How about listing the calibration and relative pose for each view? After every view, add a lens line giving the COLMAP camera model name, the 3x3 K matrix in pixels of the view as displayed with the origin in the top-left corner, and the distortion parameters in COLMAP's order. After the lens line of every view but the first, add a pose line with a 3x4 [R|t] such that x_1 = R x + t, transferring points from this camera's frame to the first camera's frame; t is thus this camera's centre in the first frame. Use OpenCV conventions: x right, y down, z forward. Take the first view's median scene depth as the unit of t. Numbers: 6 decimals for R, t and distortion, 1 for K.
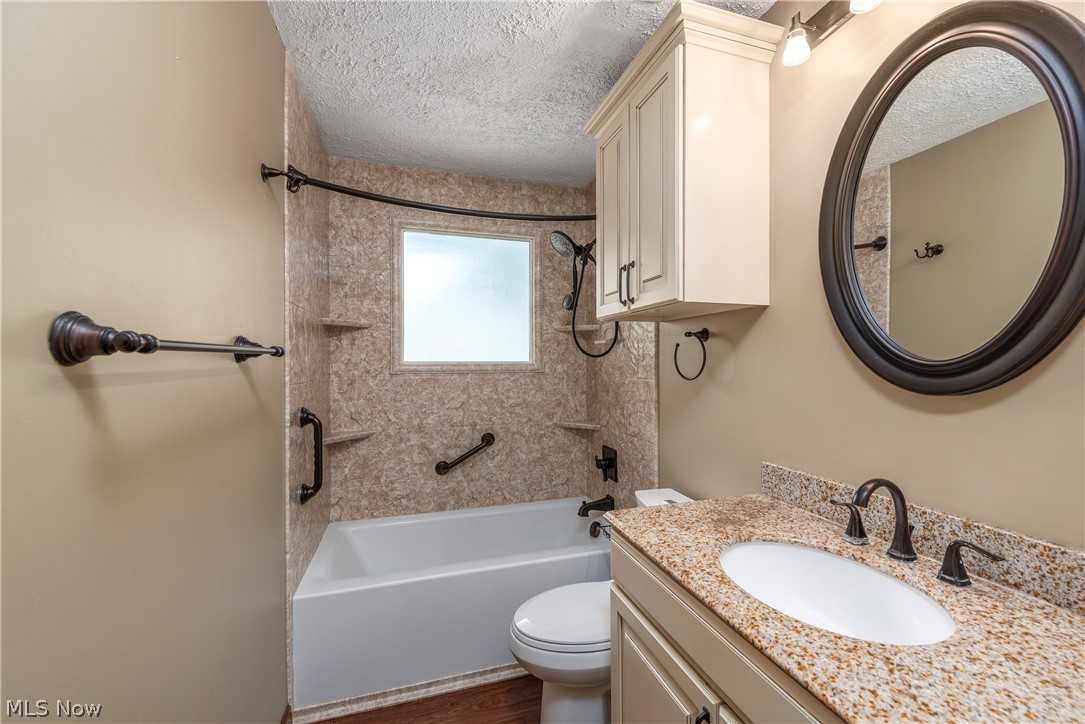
lens RADIAL K [[435.9, 0, 546.1], [0, 435.9, 362.5], [0, 0, 1]] dist [0.007263, -0.003756]
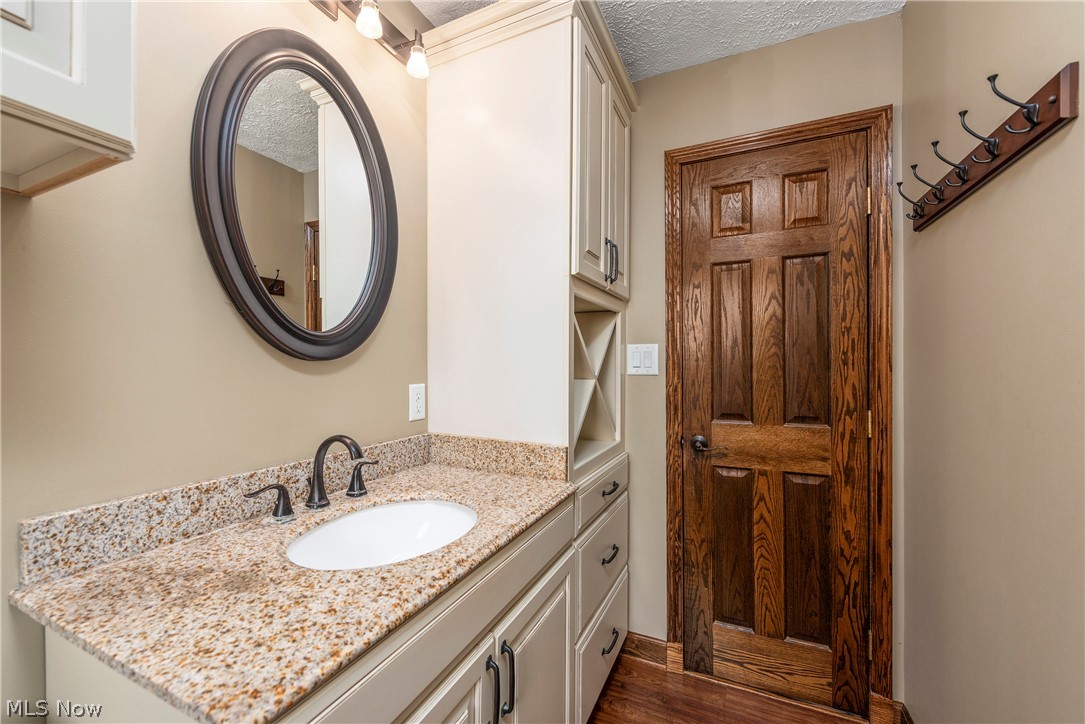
lens RADIAL K [[435.9, 0, 541.7], [0, 435.9, 361.8], [0, 0, 1]] dist [0.007263, -0.003756]
pose [[-0.744141, -0.001534, 0.668020, -0.351328], [-0.001710, 0.999998, 0.000392, 0.071931], [-0.668020, -0.000850, -0.744143, 1.401291]]
